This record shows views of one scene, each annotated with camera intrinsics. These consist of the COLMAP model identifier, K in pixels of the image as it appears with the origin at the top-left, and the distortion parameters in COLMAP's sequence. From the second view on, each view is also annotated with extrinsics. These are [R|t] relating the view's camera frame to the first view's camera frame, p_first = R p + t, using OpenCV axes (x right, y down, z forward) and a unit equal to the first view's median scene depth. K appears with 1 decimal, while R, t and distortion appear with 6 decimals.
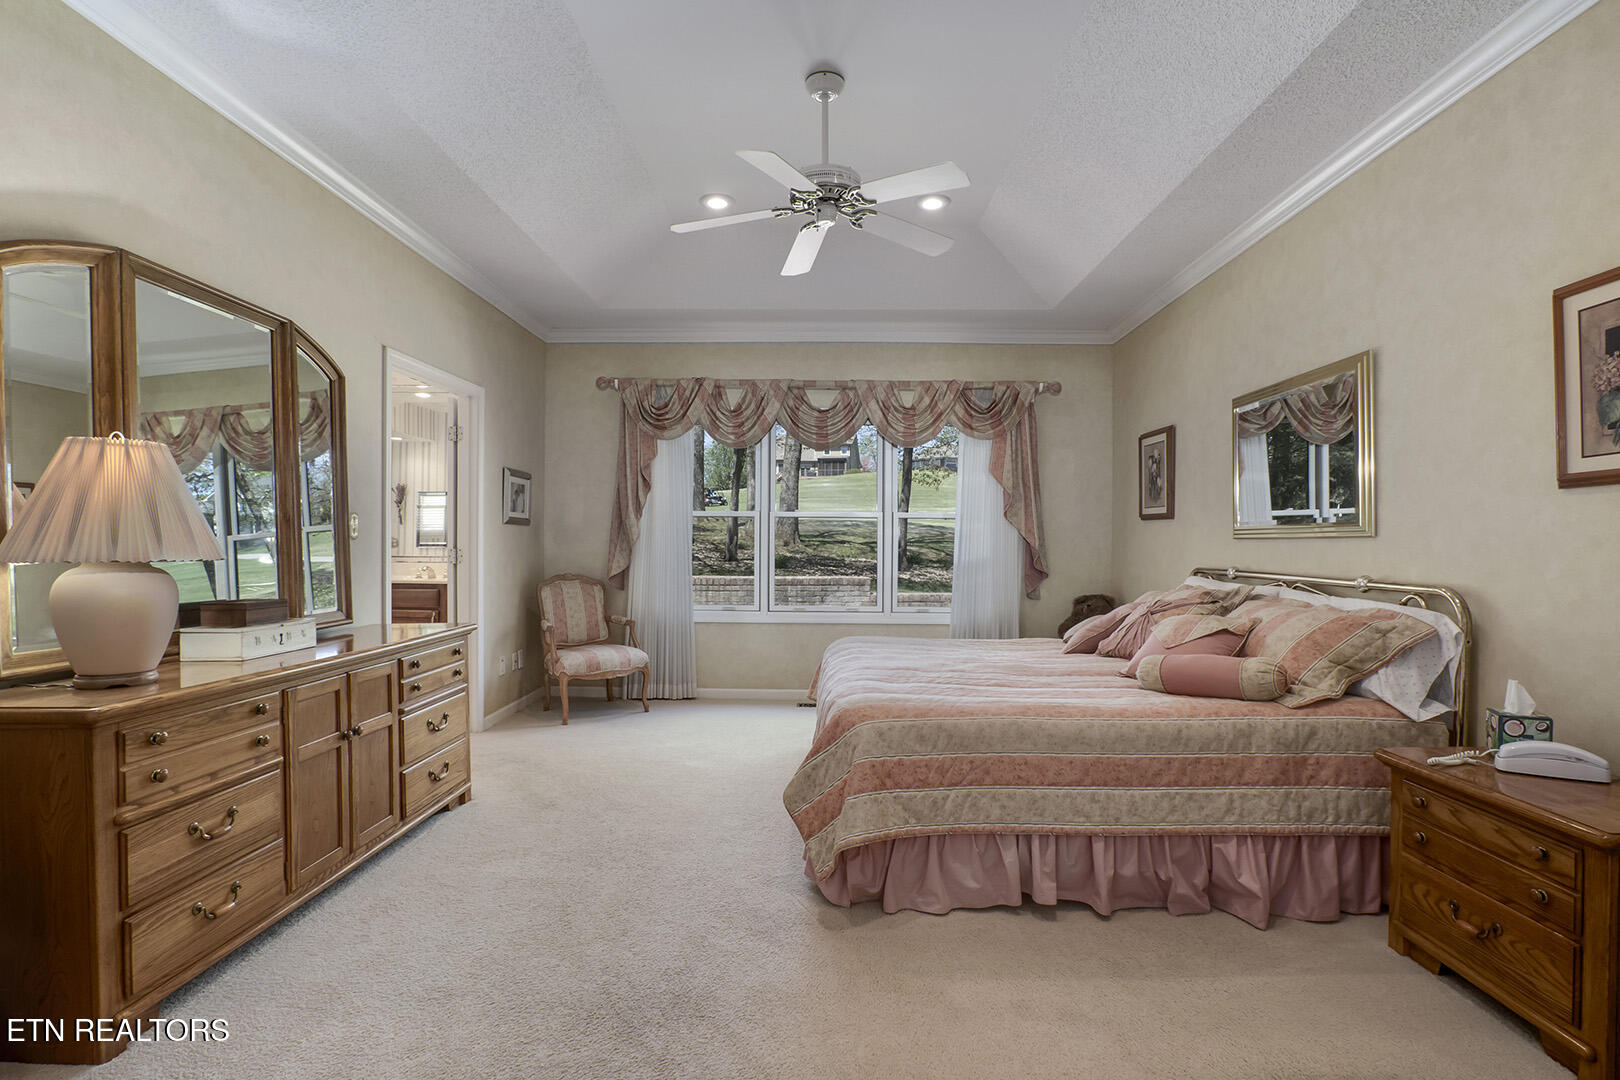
lens RADIAL K [[769.6, 0, 810.4], [0, 769.6, 548.3], [0, 0, 1]] dist [-0.000365, -0.000201]
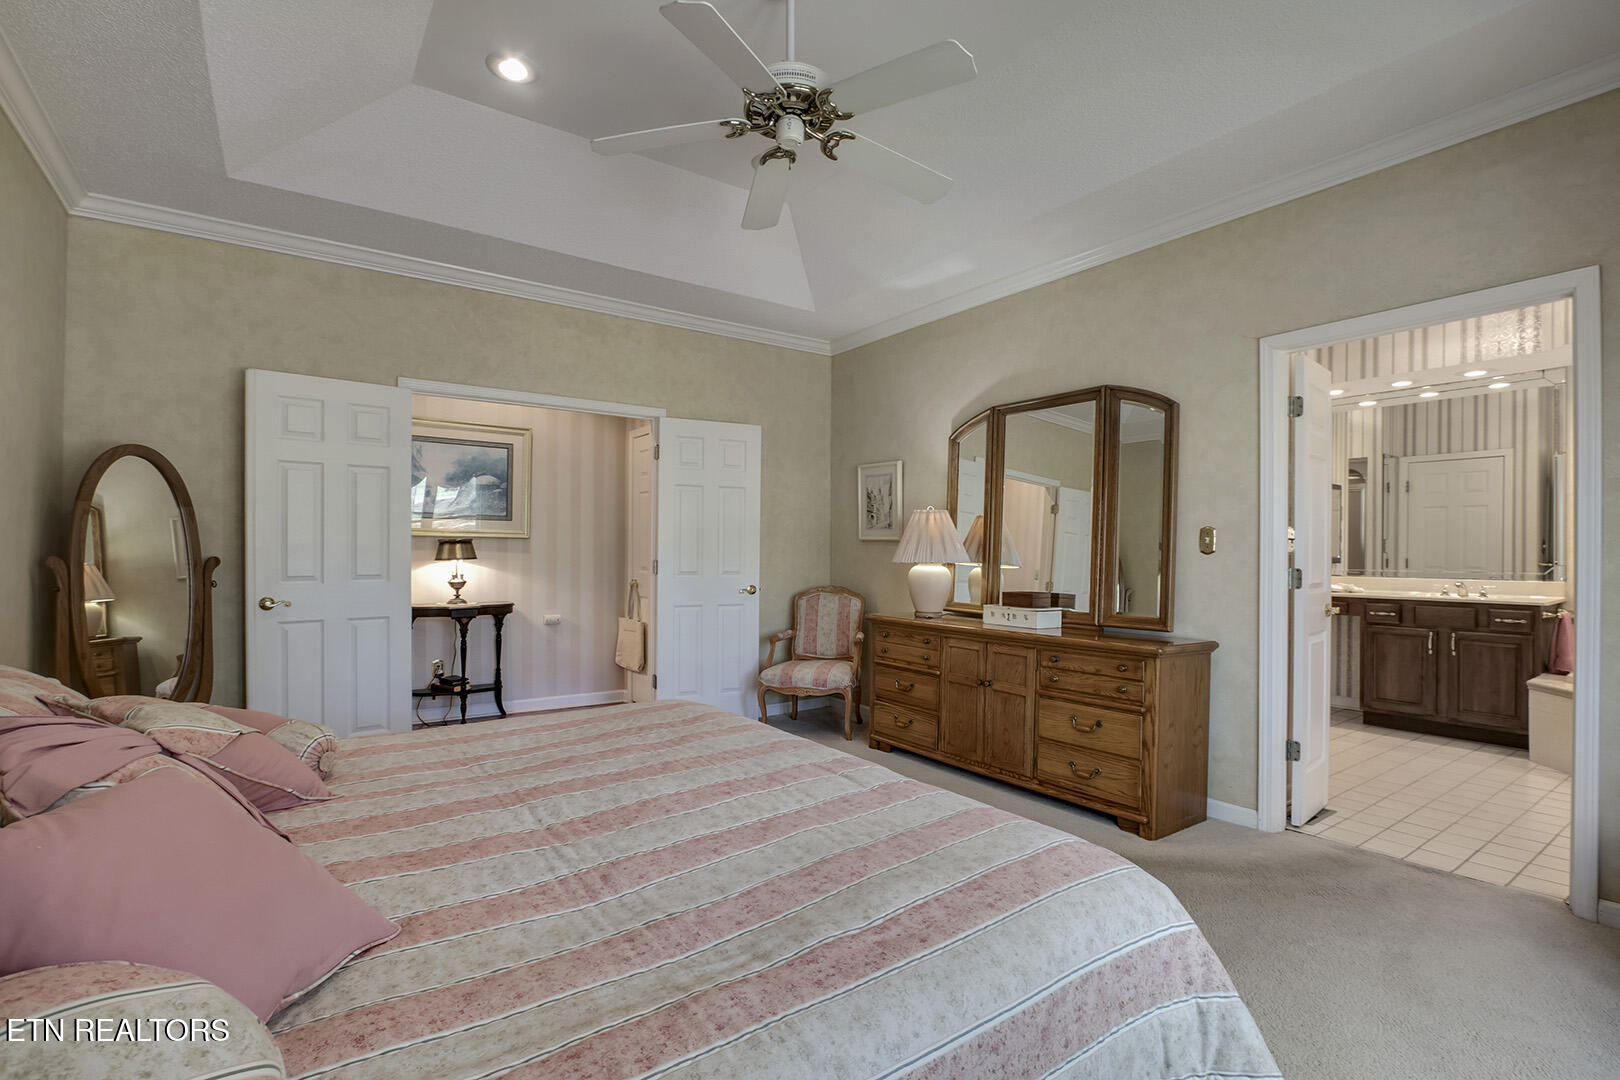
lens RADIAL K [[769.6, 0, 810.4], [0, 769.6, 548.3], [0, 0, 1]] dist [-0.000365, -0.000201]
pose [[-0.812653, -0.011445, -0.582636, 0.634505], [-0.008360, 0.999933, -0.007981, -0.004609], [0.582688, -0.001615, -0.812694, 2.339801]]
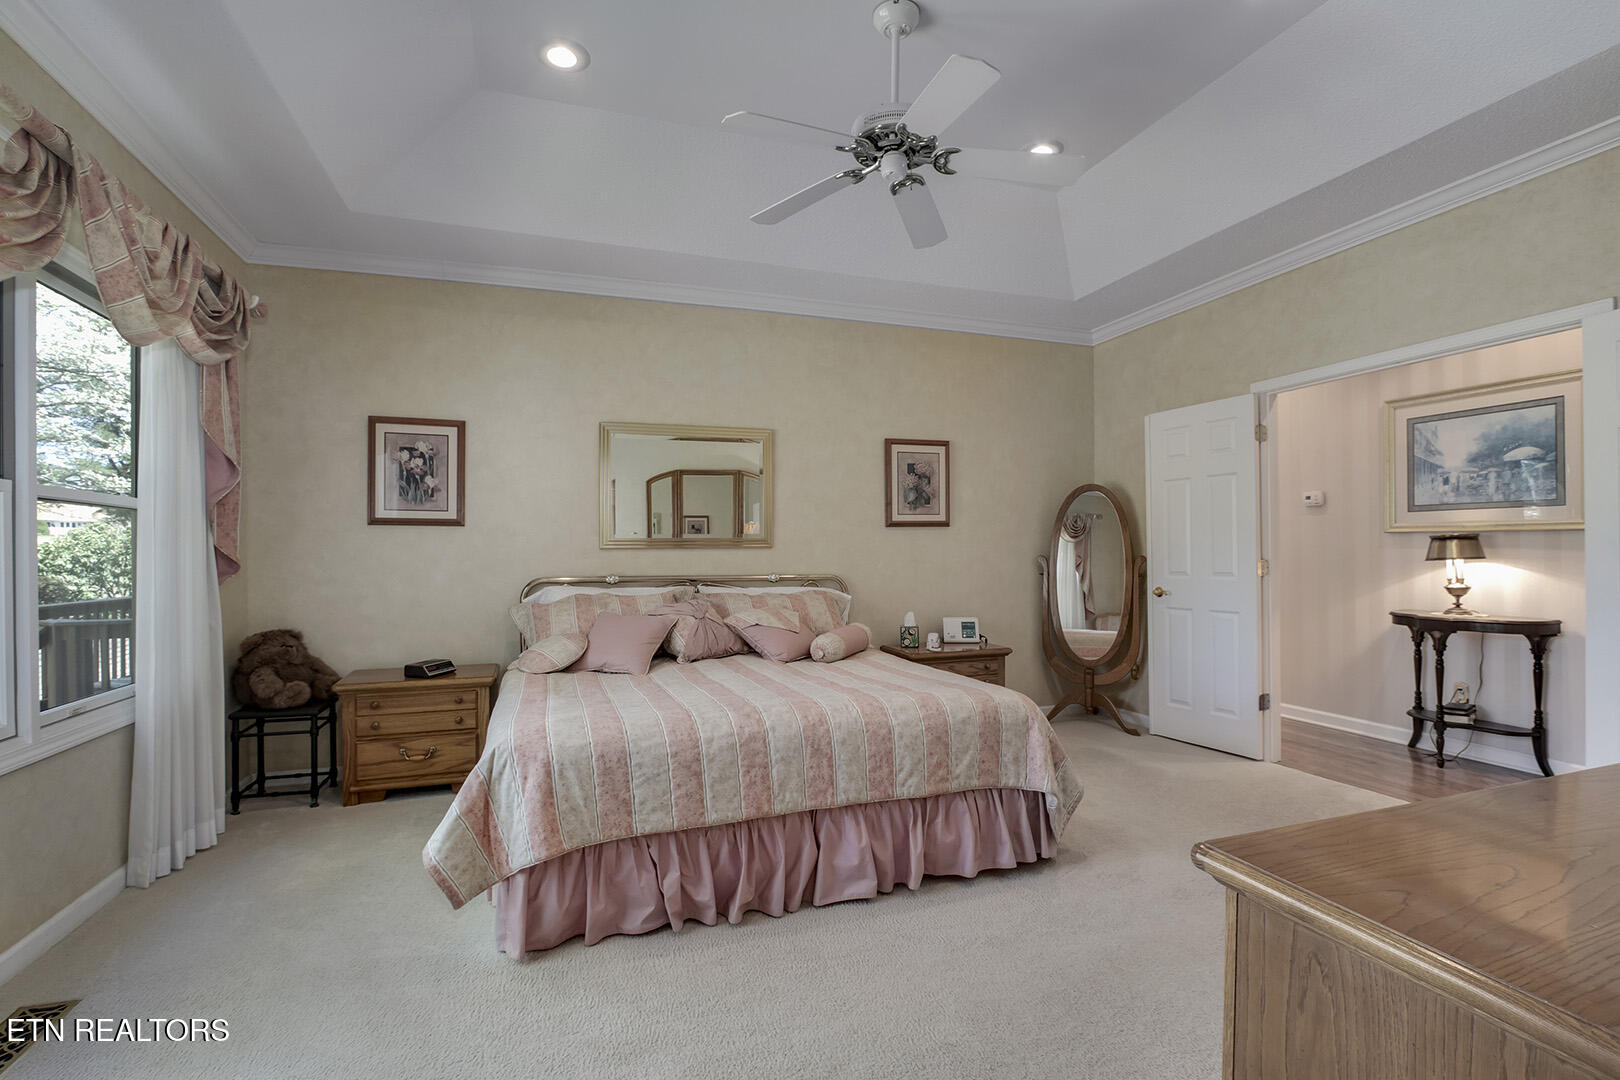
lens RADIAL K [[769.6, 0, 810.4], [0, 769.6, 548.3], [0, 0, 1]] dist [-0.000365, -0.000201]
pose [[-0.339544, 0.001606, 0.940589, -1.057001], [0.005804, 0.999983, 0.000387, -0.018057], [-0.940572, 0.005590, -0.339548, 1.960239]]
